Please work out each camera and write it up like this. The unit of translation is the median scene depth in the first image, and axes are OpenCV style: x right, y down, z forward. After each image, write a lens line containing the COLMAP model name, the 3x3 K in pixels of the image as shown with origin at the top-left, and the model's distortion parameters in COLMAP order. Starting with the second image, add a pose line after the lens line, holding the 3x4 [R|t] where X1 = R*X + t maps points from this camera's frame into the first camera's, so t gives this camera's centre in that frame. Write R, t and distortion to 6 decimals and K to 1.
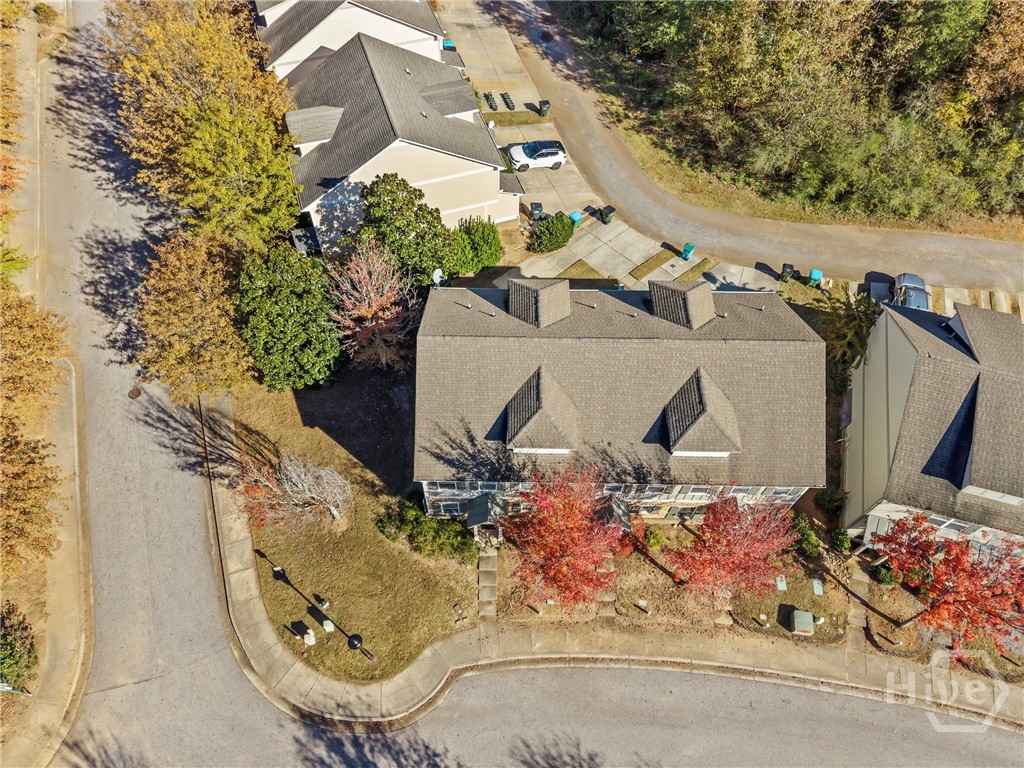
lens RADIAL K [[685.2, 0, 512.0], [0, 685.2, 384.0], [0, 0, 1]] dist [0.003665, -0.000904]
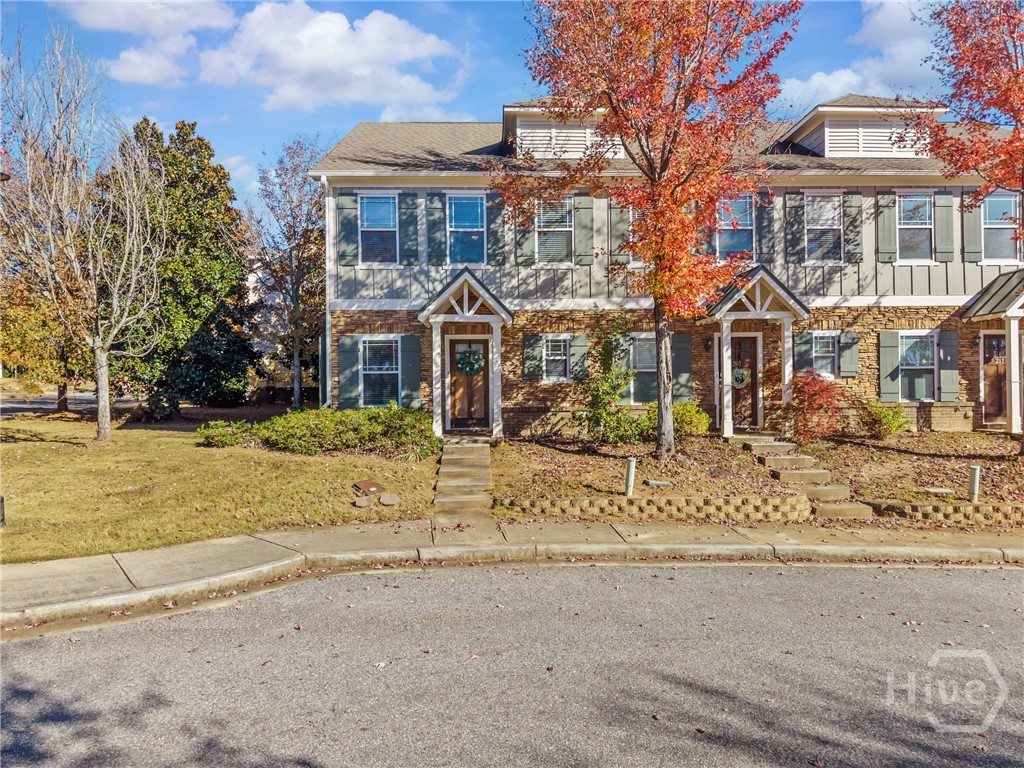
lens RADIAL K [[685.2, 0, 512.0], [0, 685.2, 384.0], [0, 0, 1]] dist [0.003665, -0.000904]
pose [[0.998951, -0.030416, 0.034223, -0.024264], [0.045247, 0.541397, -0.839548, 0.617550], [0.007007, 0.840216, 0.542206, 0.864055]]
